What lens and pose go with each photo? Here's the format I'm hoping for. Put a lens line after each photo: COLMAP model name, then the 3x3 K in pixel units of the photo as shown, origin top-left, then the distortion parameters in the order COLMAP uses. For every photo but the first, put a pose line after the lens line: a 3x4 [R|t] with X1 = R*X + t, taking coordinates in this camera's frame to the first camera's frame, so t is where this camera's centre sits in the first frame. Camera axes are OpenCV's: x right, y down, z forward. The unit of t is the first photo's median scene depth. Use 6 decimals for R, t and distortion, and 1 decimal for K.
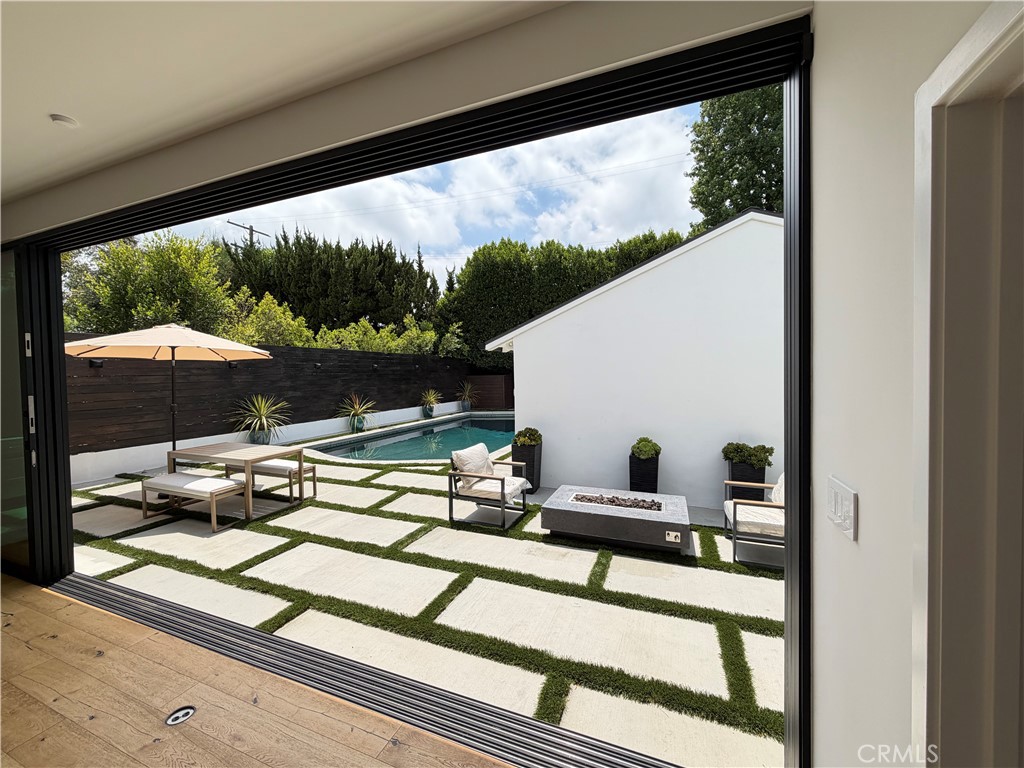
lens RADIAL K [[409.4, 0, 506.5], [0, 409.4, 385.5], [0, 0, 1]] dist [0.009177, -0.000058]
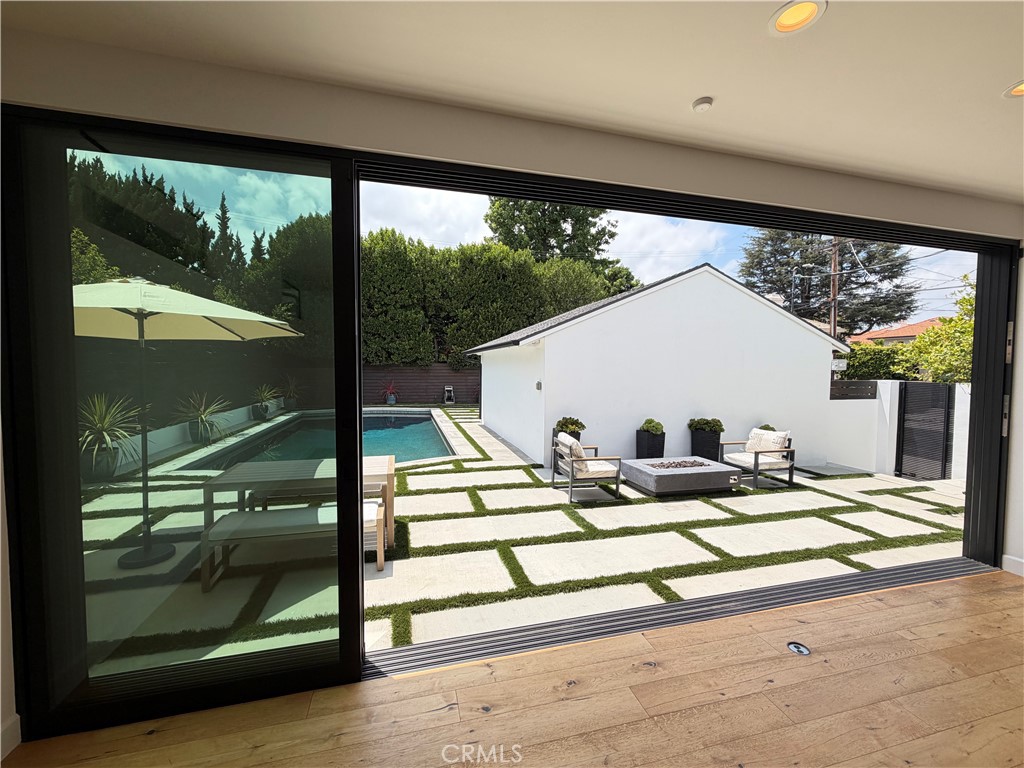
lens RADIAL K [[409.4, 0, 506.5], [0, 409.4, 385.5], [0, 0, 1]] dist [0.009177, -0.000058]
pose [[0.795997, -0.008283, 0.605244, -0.947545], [-0.001854, 0.999868, 0.016122, -0.005631], [-0.605298, -0.013955, 0.795877, 0.232820]]
